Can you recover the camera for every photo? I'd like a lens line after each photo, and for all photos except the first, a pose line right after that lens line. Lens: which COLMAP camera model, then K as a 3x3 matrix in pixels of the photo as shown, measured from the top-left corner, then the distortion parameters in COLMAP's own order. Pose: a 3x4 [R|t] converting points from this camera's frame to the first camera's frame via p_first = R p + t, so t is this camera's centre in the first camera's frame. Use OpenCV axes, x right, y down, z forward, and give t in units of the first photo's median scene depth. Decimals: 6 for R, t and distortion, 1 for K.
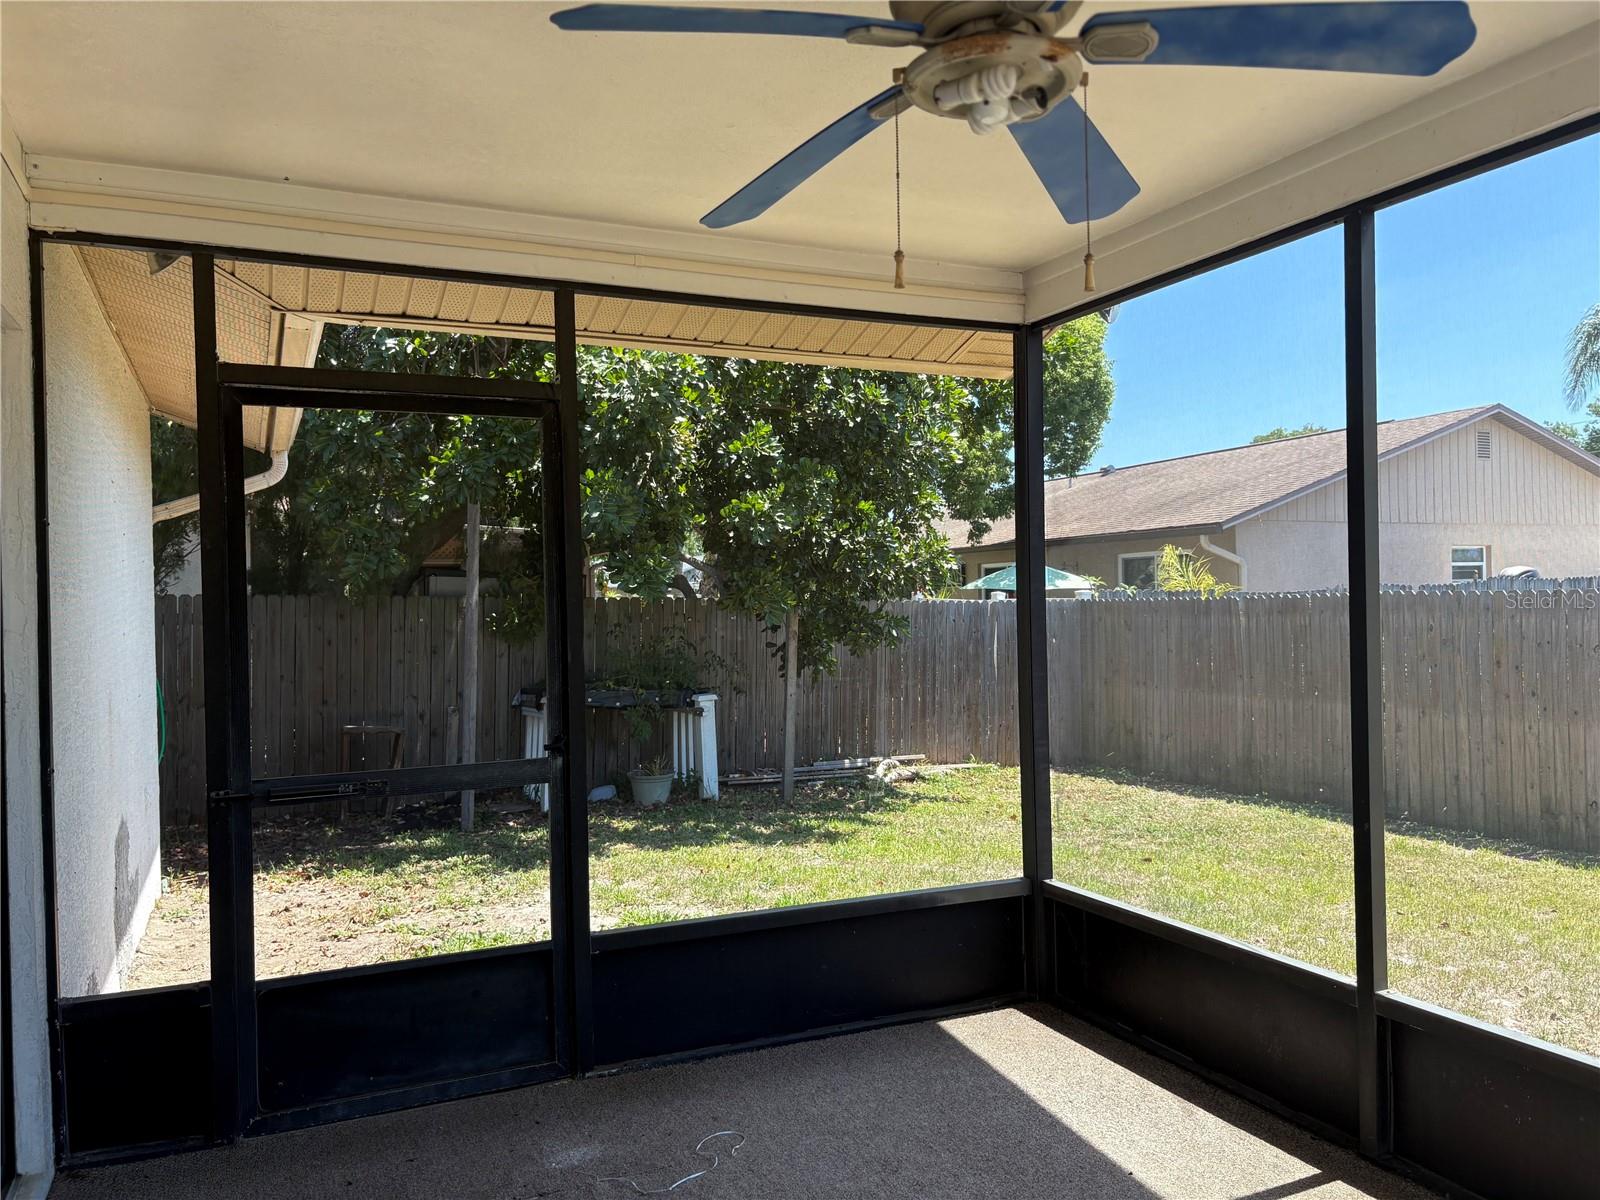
lens RADIAL K [[1218.5, 0, 802.9], [0, 1218.5, 592.8], [0, 0, 1]] dist [0.013899, -0.004483]
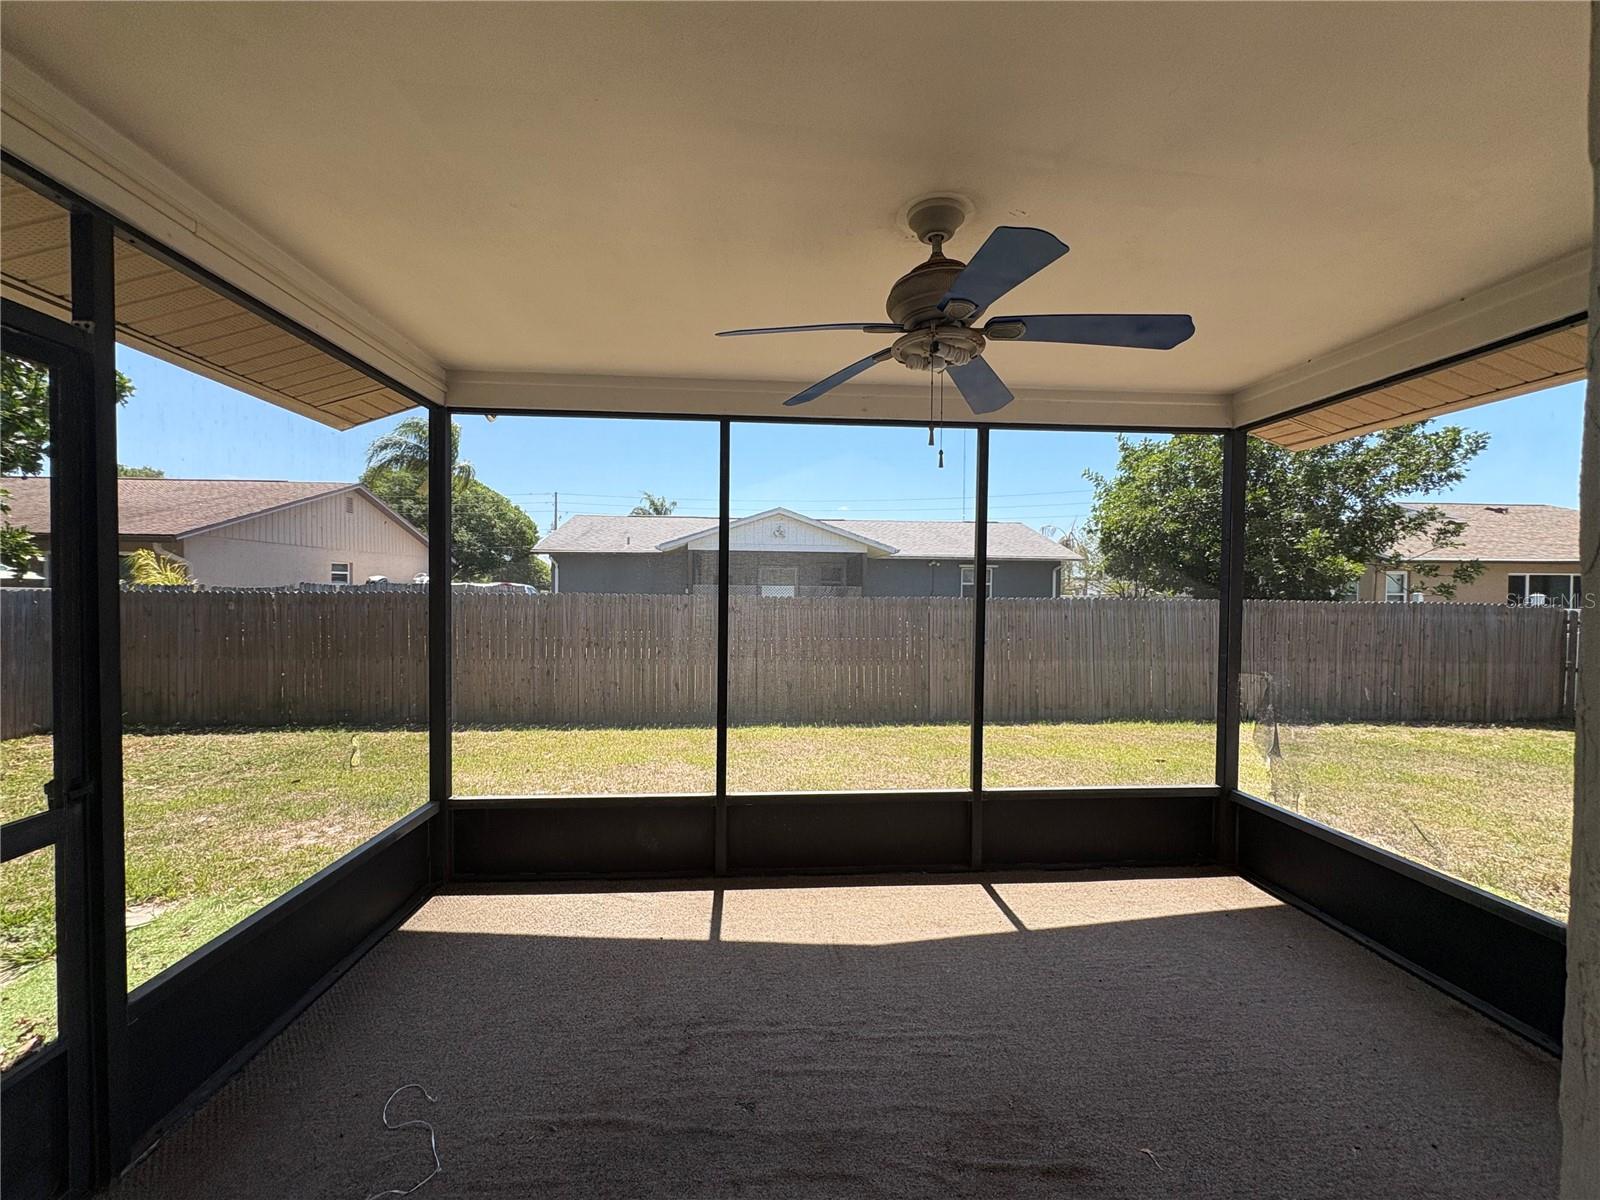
lens RADIAL K [[637.4, 0, 800.8], [0, 637.4, 611.1], [0, 0, 1]] dist [0.003357, 0.000362]
pose [[0.355191, -0.008516, 0.934755, -0.133488], [-0.024249, 0.999538, 0.018321, -0.003603], [-0.934479, -0.029174, 0.354820, 0.132790]]
